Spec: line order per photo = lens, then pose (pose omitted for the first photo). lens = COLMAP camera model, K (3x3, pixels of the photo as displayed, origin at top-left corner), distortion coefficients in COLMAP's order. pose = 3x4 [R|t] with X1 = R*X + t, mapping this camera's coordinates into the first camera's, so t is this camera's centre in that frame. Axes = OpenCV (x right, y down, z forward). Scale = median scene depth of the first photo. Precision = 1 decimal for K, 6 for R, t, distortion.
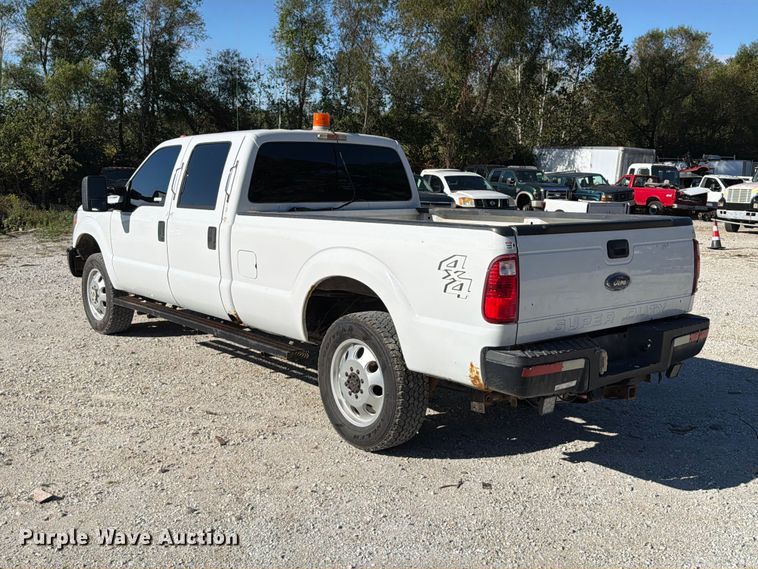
lens RADIAL K [[793.8, 0, 381.5], [0, 793.8, 289.7], [0, 0, 1]] dist [0.053916, 0.000000]
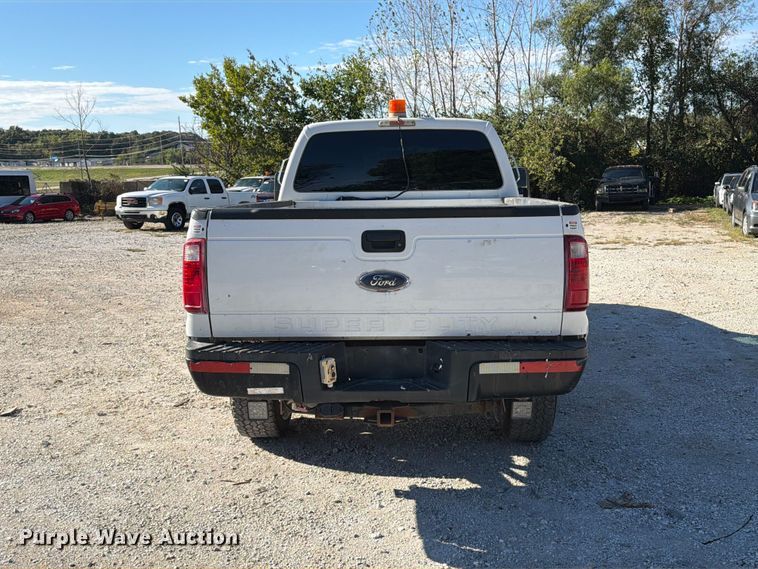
lens RADIAL K [[793.8, 0, 382.0], [0, 793.8, 292.8], [0, 0, 1]] dist [0.053916, 0.000000]
pose [[0.750403, 0.076438, -0.656546, 0.097112], [-0.074366, 0.996748, 0.031049, -0.002739], [0.656784, 0.025526, 0.753647, 0.044959]]
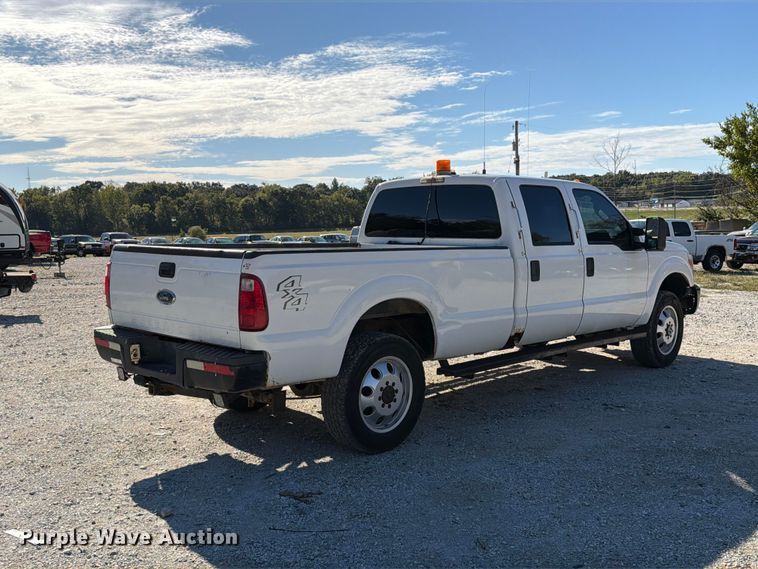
lens RADIAL K [[793.8, 0, 371.2], [0, 793.8, 277.1], [0, 0, 1]] dist [0.053916, 0.000000]
pose [[0.110119, 0.061421, -0.992019, 0.178676], [-0.141740, 0.988858, 0.045491, -0.016264], [0.983760, 0.135599, 0.117597, 0.135597]]
